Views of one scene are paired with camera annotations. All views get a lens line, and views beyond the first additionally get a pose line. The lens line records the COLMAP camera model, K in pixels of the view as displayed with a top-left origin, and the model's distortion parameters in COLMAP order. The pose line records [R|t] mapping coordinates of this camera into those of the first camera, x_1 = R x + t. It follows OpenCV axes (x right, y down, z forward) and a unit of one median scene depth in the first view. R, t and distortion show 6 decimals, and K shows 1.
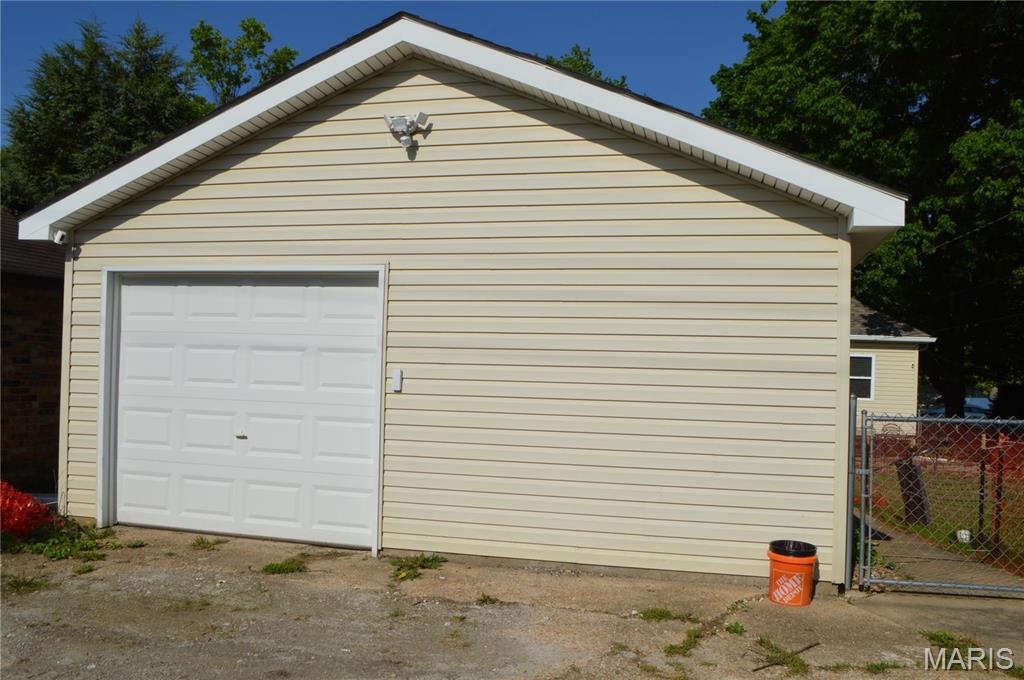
lens RADIAL K [[838.4, 0, 512.1], [0, 838.4, 398.6], [0, 0, 1]] dist [-0.107706, 0.060457]
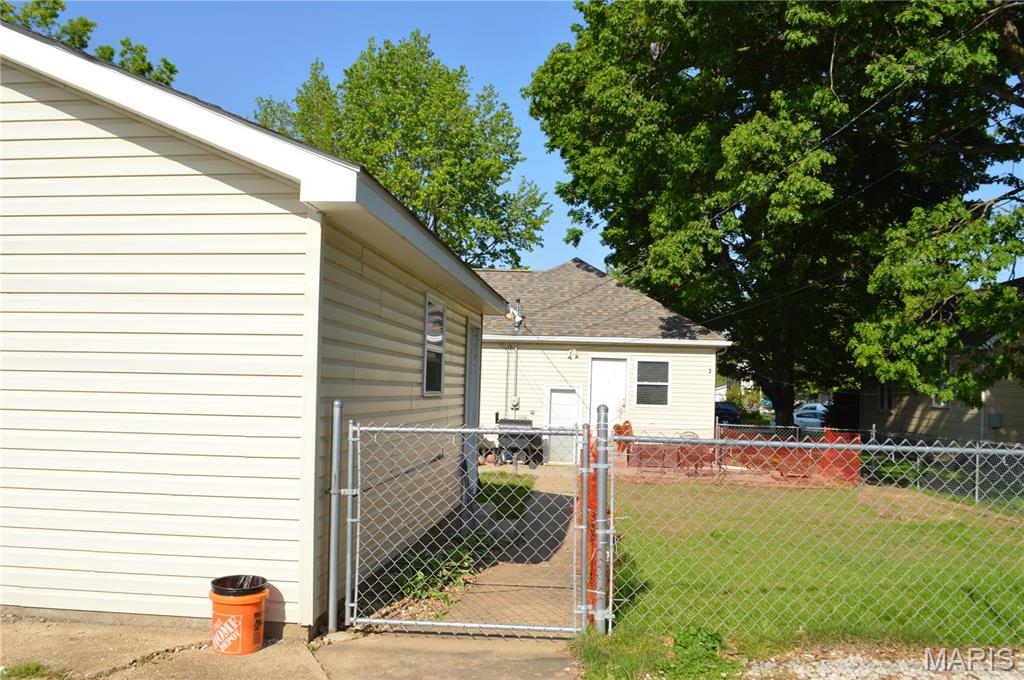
lens RADIAL K [[887.5, 0, 513.1], [0, 887.5, 390.4], [0, 0, 1]] dist [-0.065747, 0.005600]
pose [[0.988306, -0.007295, 0.152308, 0.115087], [0.010391, 0.999755, -0.019545, 0.000993], [-0.152128, 0.020899, 0.988140, 0.017482]]
